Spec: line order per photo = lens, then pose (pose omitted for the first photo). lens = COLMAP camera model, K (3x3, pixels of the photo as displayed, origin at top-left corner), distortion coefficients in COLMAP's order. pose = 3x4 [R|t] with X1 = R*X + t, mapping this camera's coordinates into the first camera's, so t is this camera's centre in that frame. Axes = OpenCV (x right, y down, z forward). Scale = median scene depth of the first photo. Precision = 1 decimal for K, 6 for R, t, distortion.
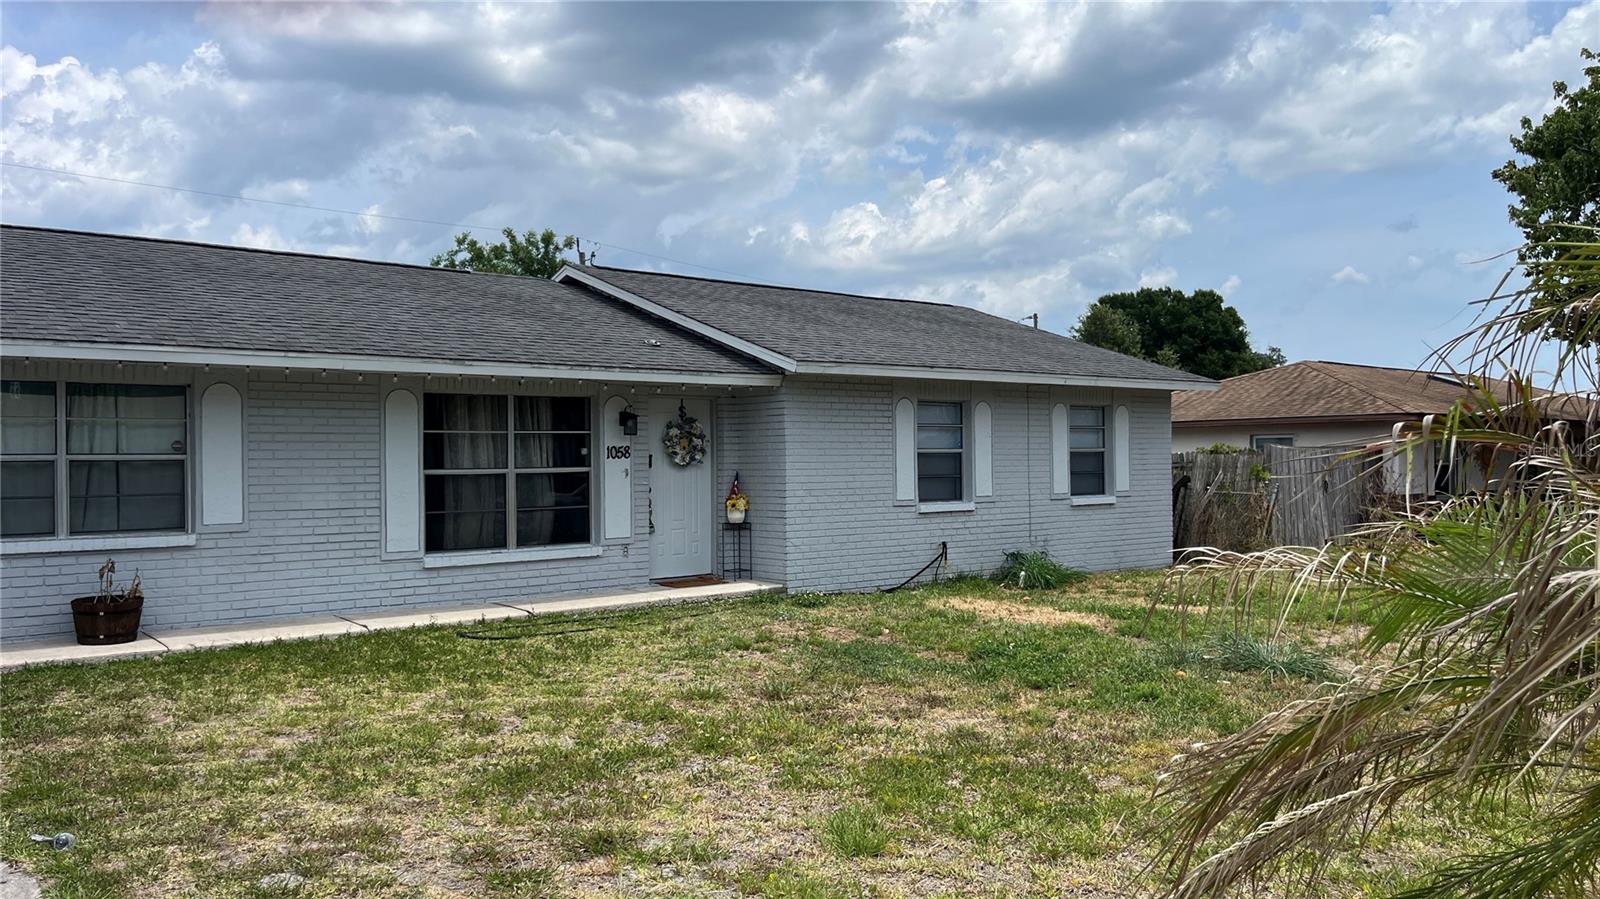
lens RADIAL K [[1158.1, 0, 800.0], [0, 1158.1, 449.5], [0, 0, 1]] dist [0.027863, -0.069254]
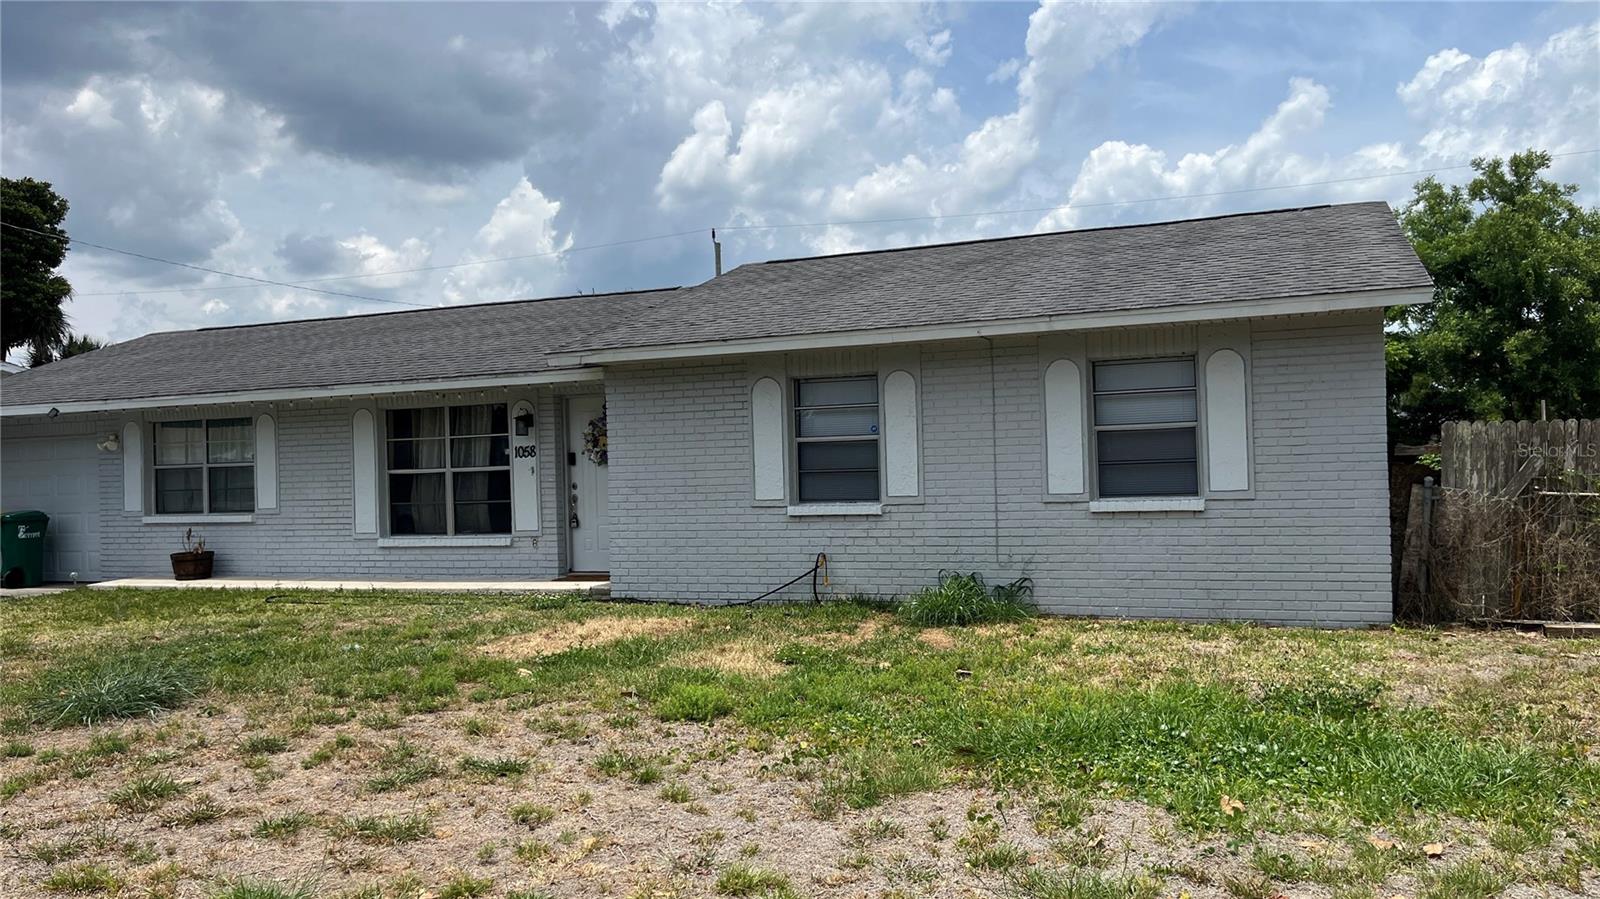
lens RADIAL K [[1158.1, 0, 800.0], [0, 1158.1, 449.5], [0, 0, 1]] dist [0.027863, -0.069254]
pose [[0.517705, -0.020658, -0.855310, 0.917251], [0.030520, 0.999518, -0.005668, 0.014480], [0.855014, -0.023170, 0.518086, 0.662833]]
